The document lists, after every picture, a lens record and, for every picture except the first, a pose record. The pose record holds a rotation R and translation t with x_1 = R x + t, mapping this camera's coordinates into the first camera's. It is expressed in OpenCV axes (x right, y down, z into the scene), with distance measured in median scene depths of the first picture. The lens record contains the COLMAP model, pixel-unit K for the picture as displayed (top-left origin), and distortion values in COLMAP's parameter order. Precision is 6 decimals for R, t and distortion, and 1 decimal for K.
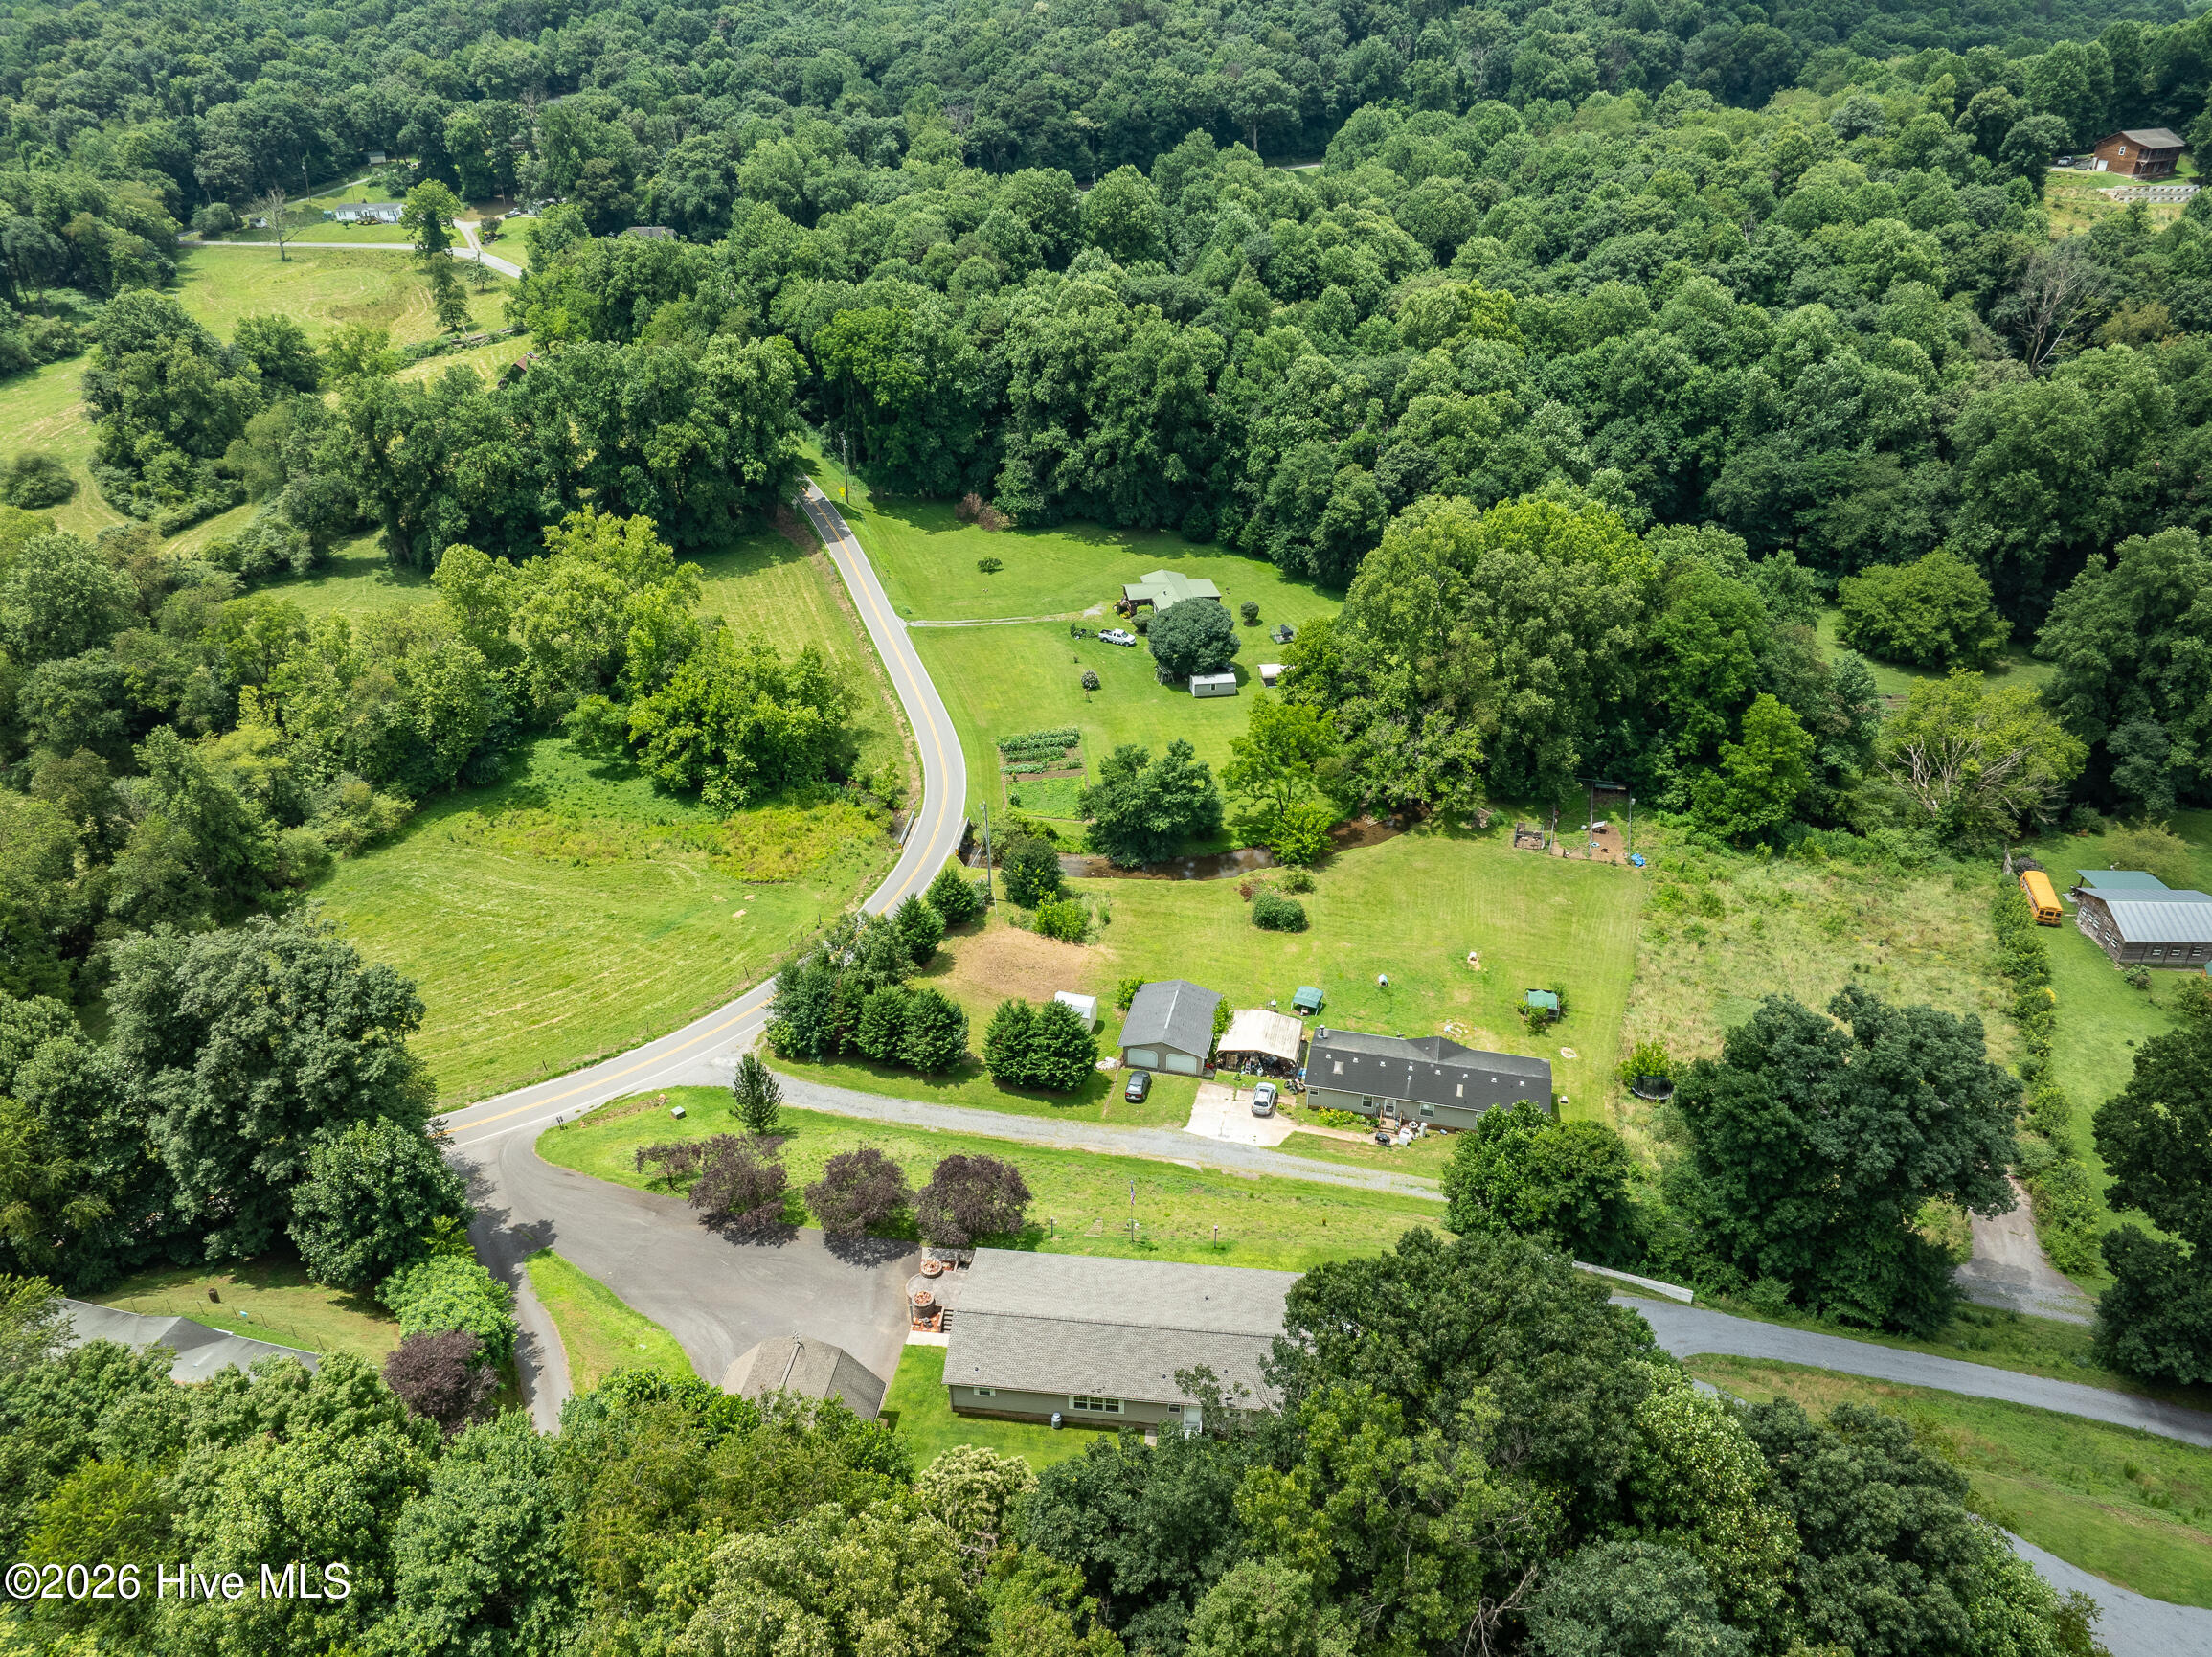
lens RADIAL K [[1594.6, 0, 1106.0], [0, 1594.6, 828.5], [0, 0, 1]] dist [-0.046510, 0.001060]
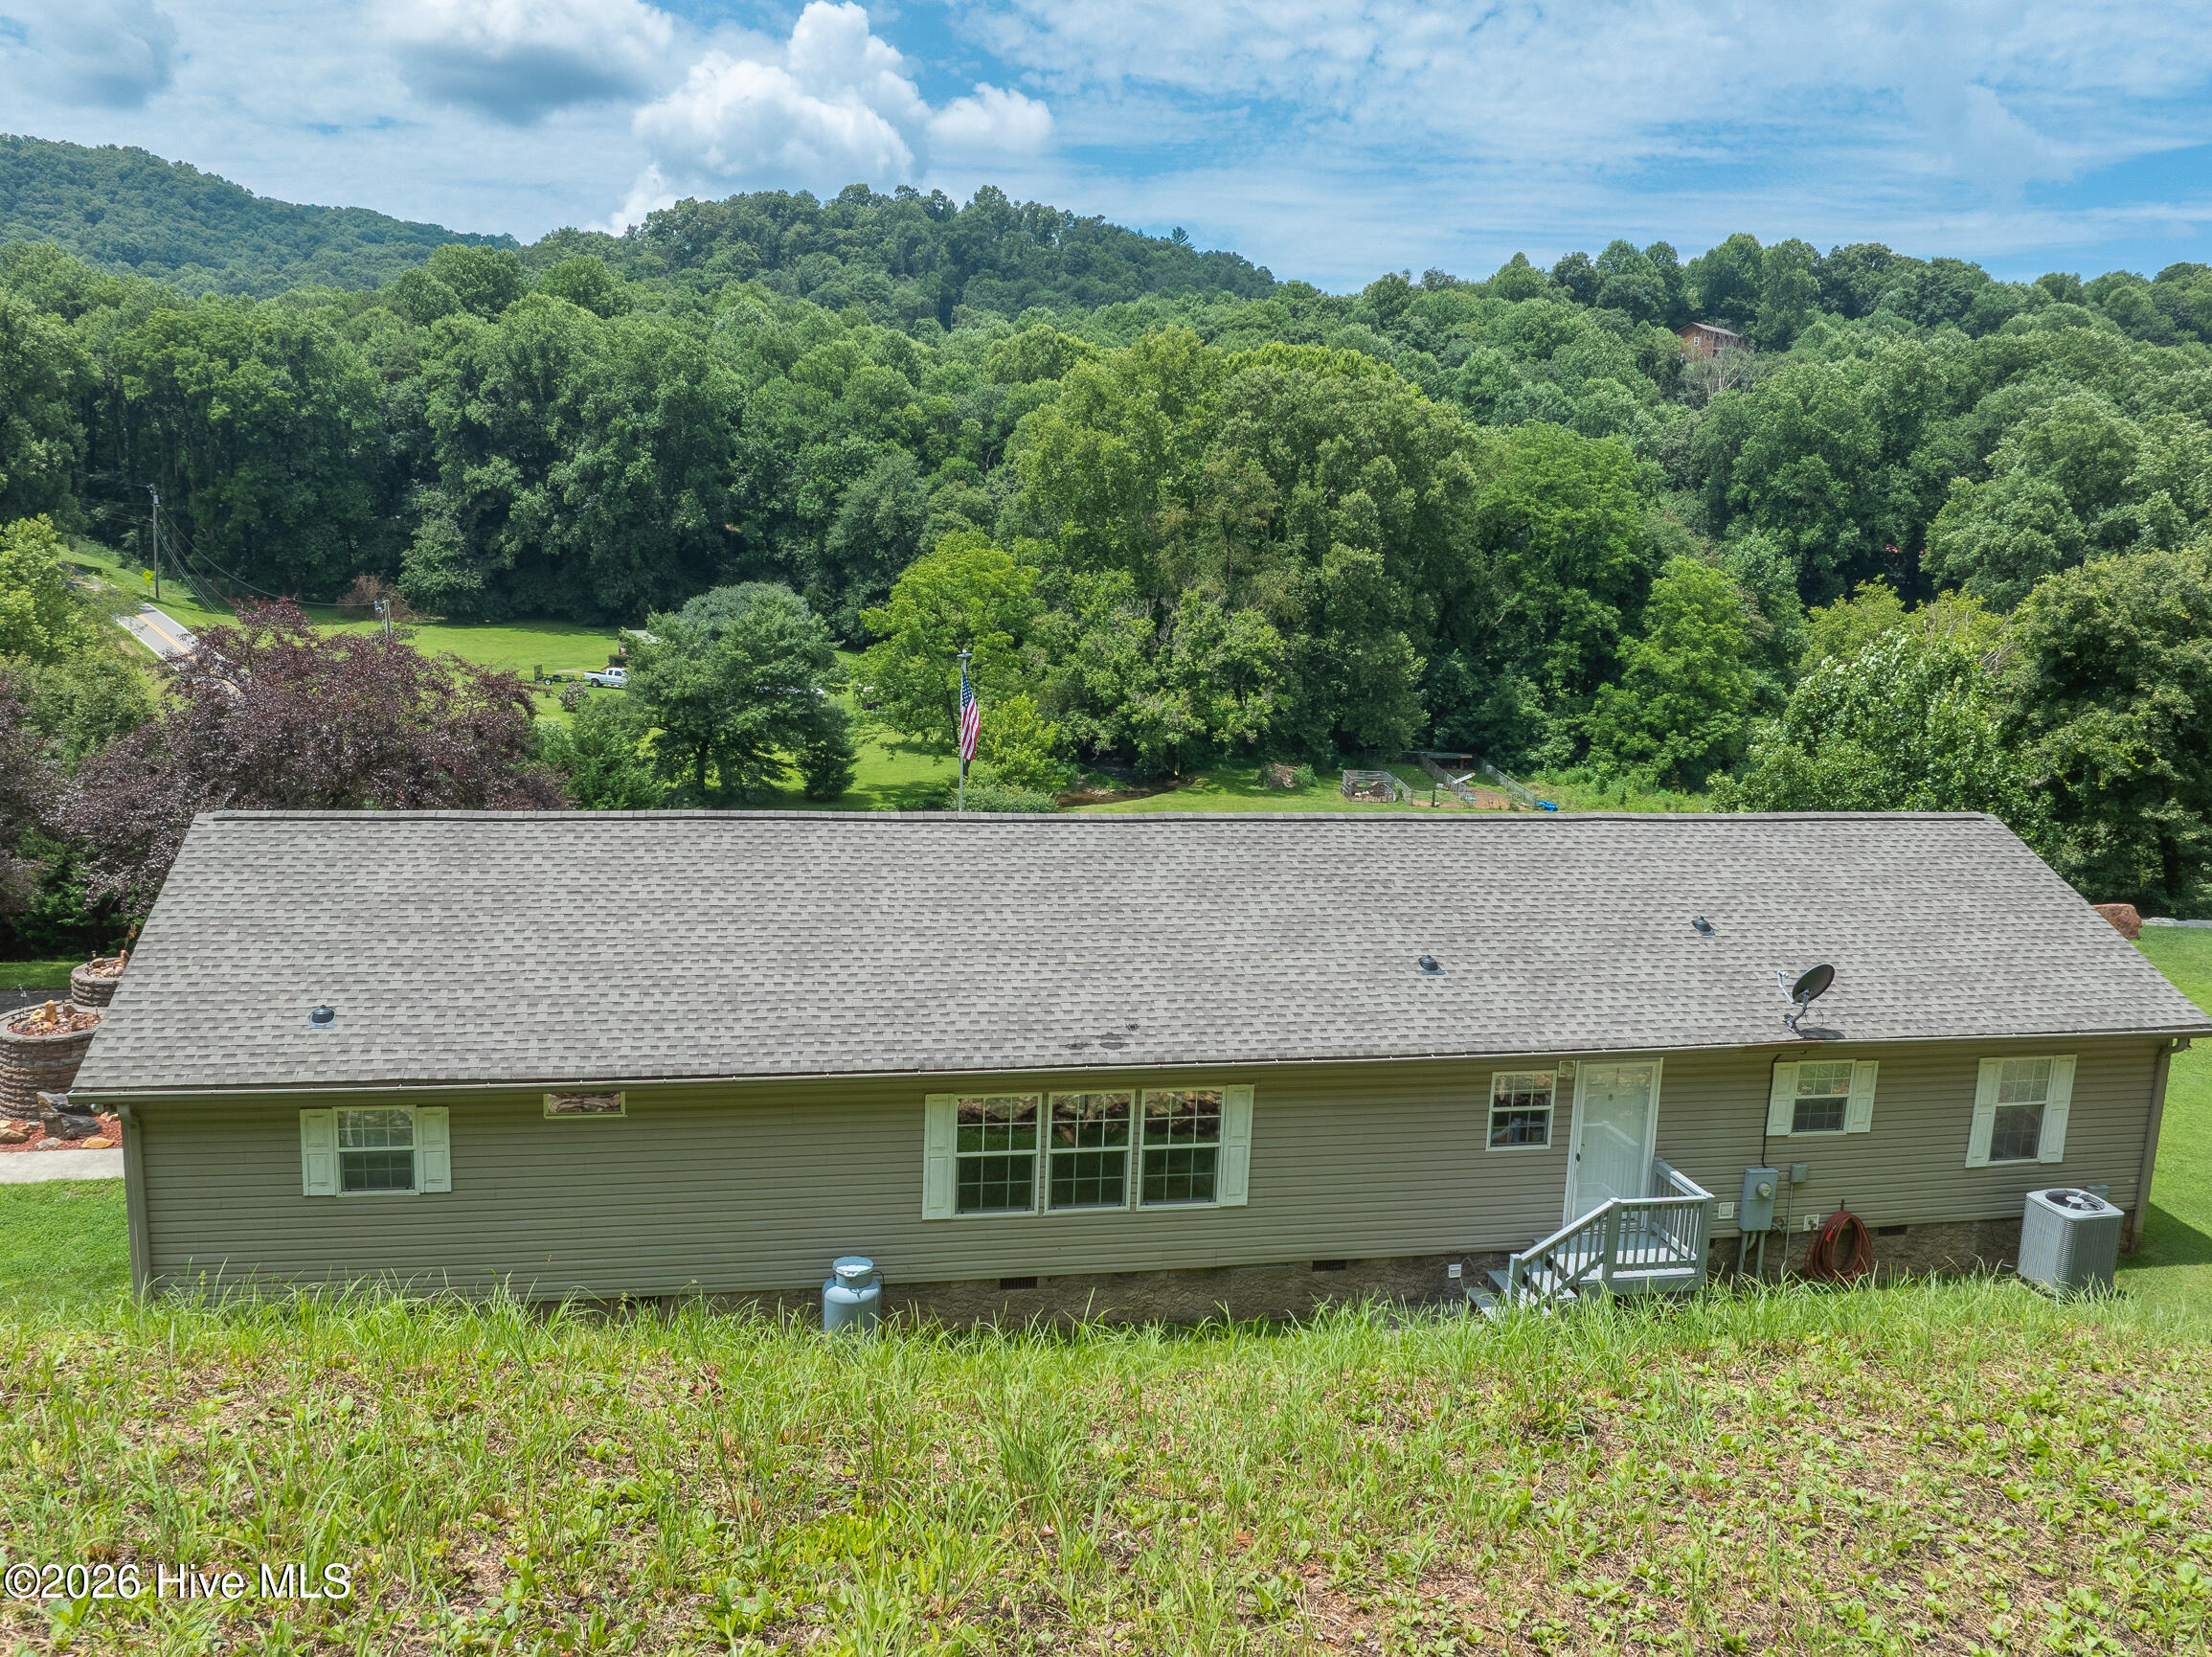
lens RADIAL K [[1717.0, 0, 1106.0], [0, 1717.0, 828.5], [0, 0, 1]] dist [0.083273, -0.244890]
pose [[0.947530, -0.015245, 0.319303, -0.025612], [0.123379, 0.938905, -0.321301, 0.160733], [-0.294898, 0.343838, 0.891522, 0.340474]]
